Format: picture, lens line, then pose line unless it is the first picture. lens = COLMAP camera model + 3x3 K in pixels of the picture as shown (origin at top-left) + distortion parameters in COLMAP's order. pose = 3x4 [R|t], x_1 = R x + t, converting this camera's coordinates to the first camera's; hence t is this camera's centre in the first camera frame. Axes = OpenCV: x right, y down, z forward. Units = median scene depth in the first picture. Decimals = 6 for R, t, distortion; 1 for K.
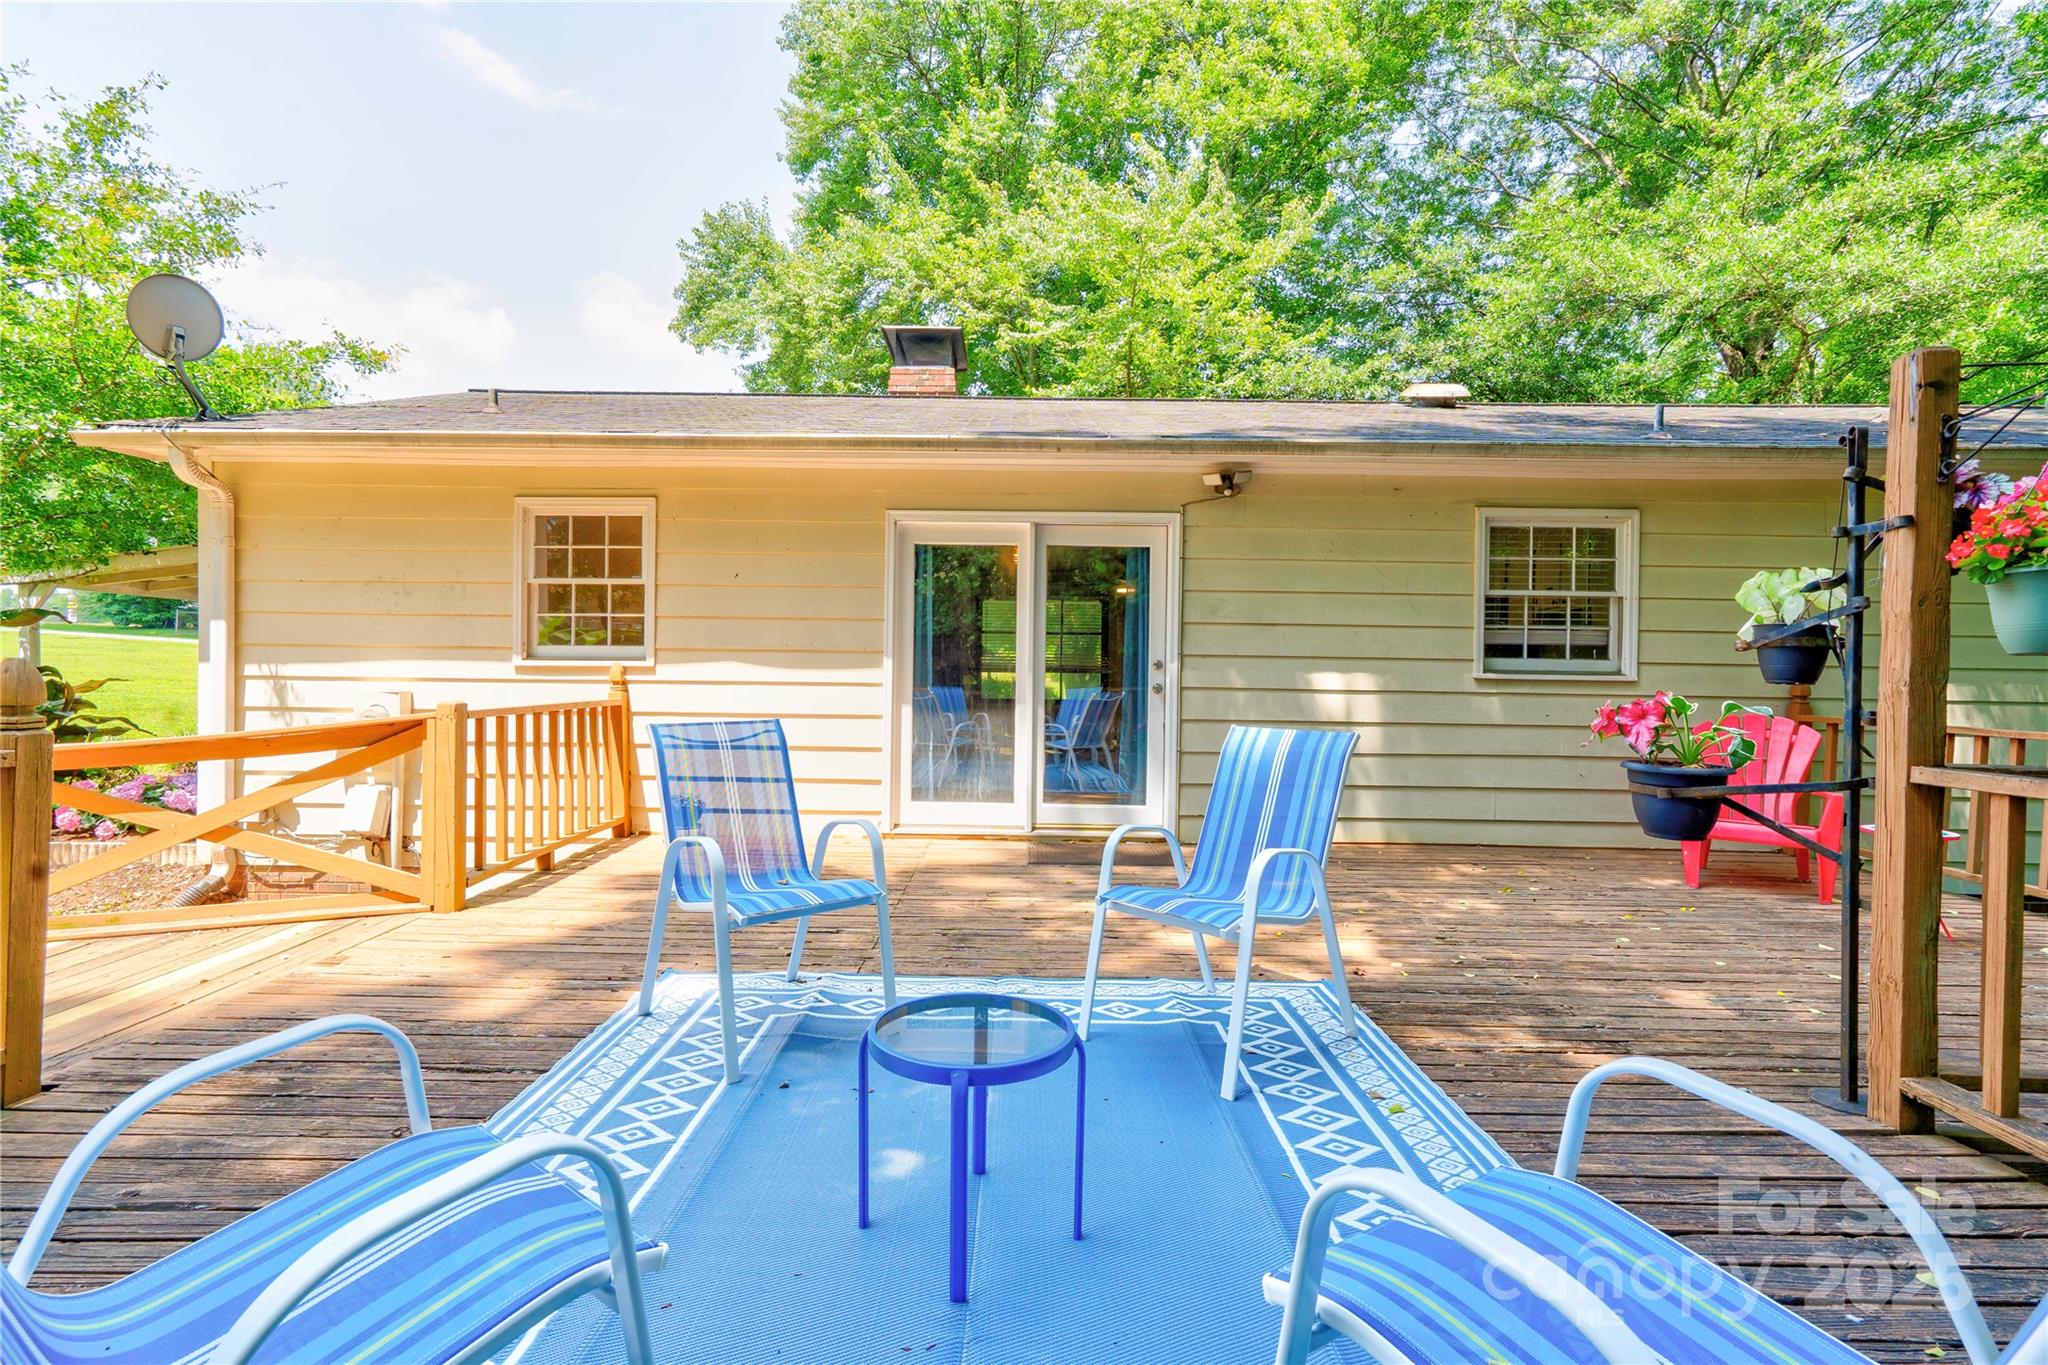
lens RADIAL K [[935.3, 0, 983.9], [0, 935.3, 676.1], [0, 0, 1]] dist [-0.003881, 0.014731]
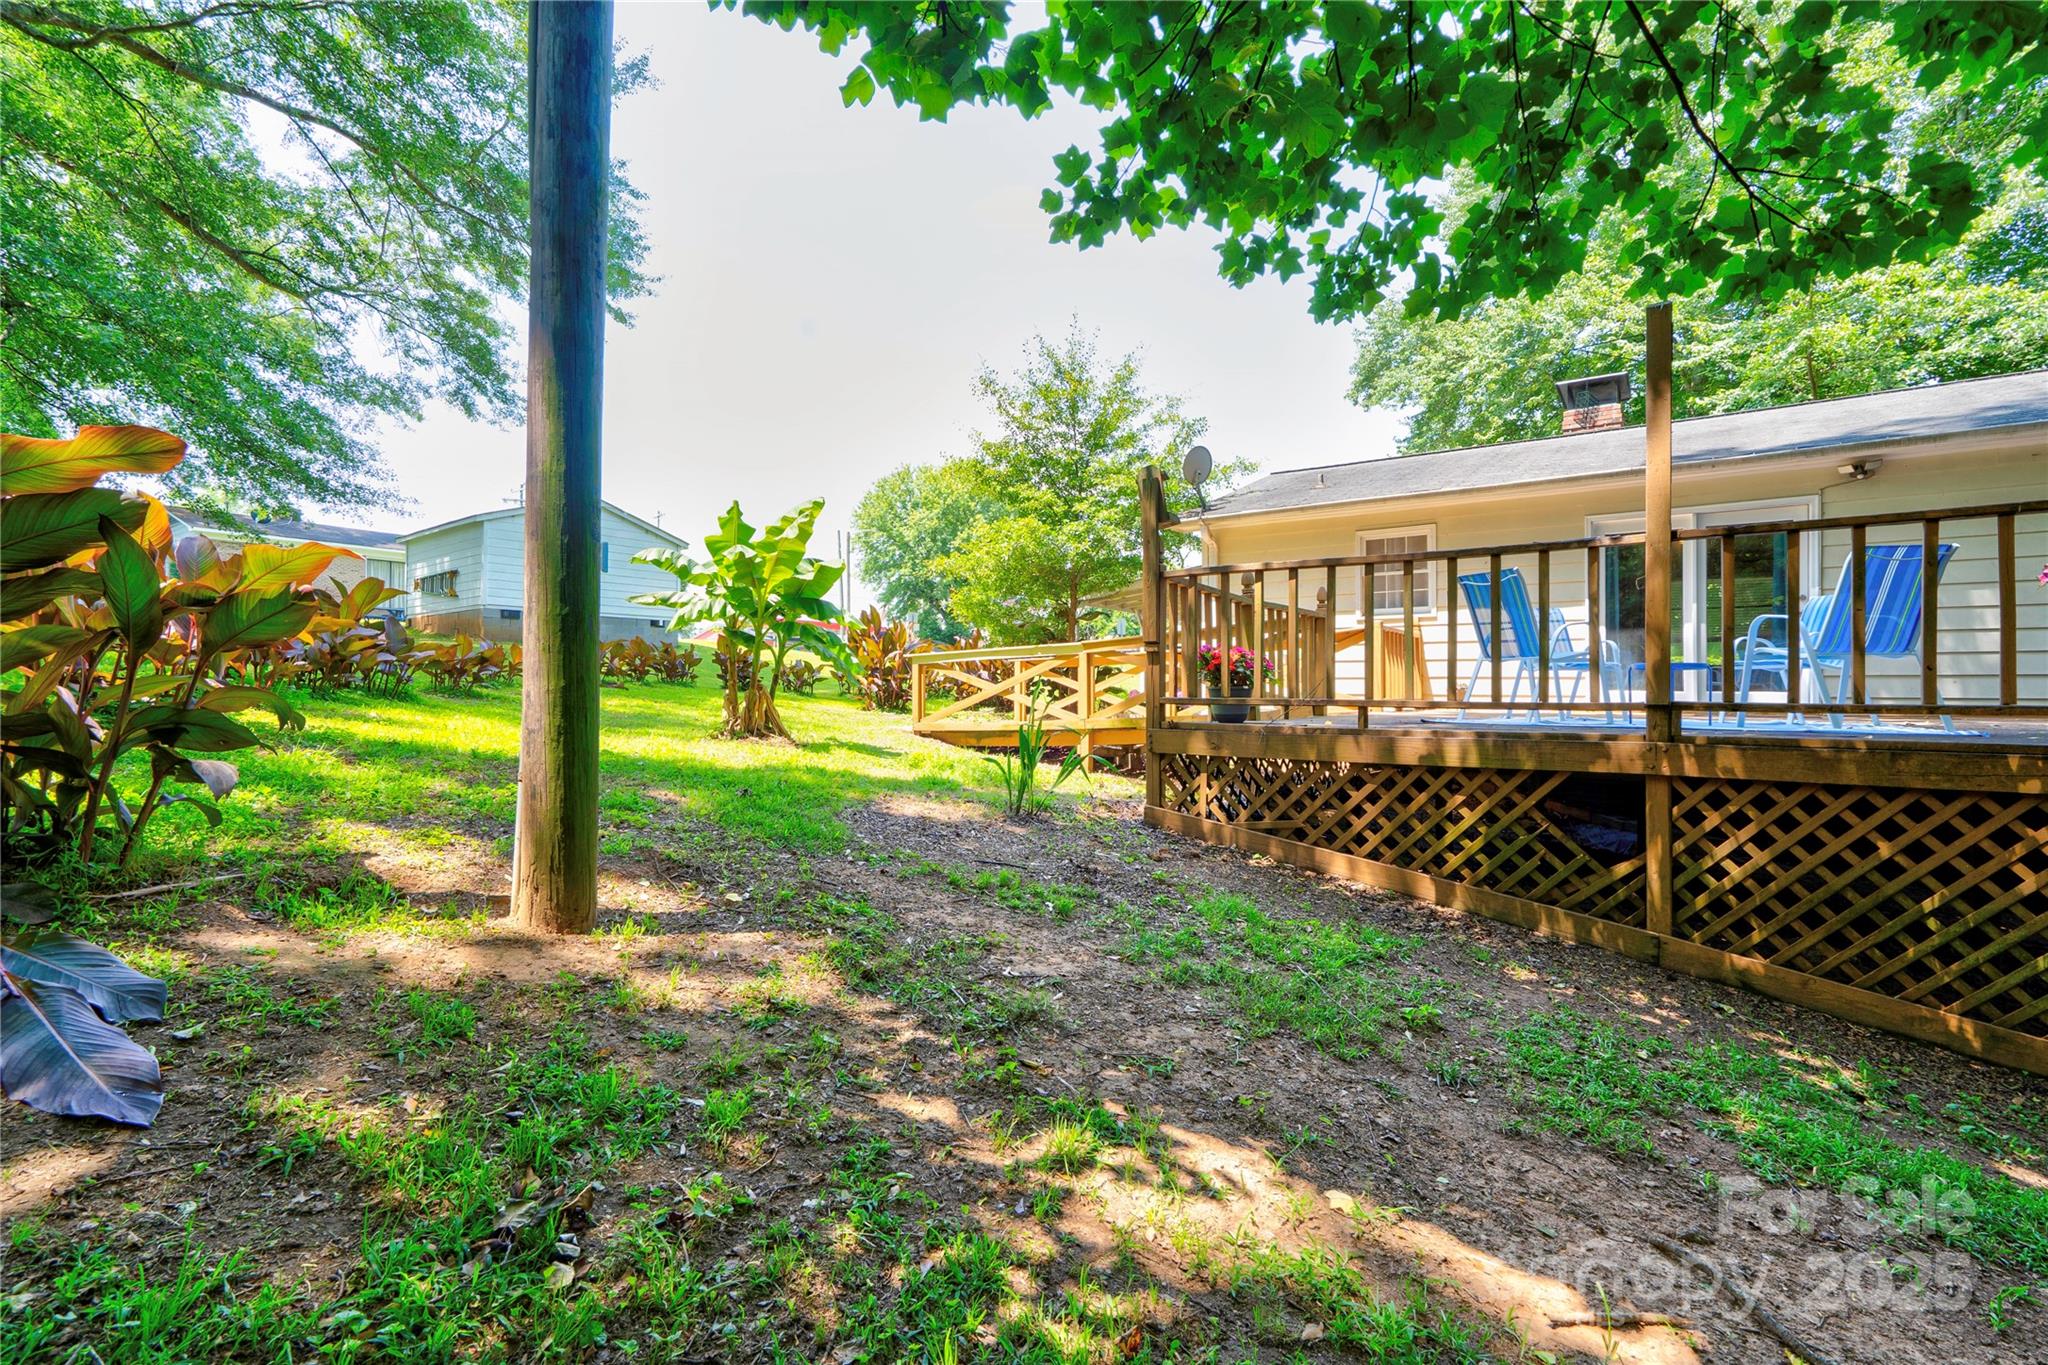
lens RADIAL K [[935.3, 0, 983.9], [0, 935.3, 676.1], [0, 0, 1]] dist [-0.003881, 0.014731]
pose [[0.822150, -0.016002, -0.569045, -0.035983], [-0.002495, 0.999494, -0.031711, 0.167477], [0.569265, 0.027491, 0.821694, -0.989472]]
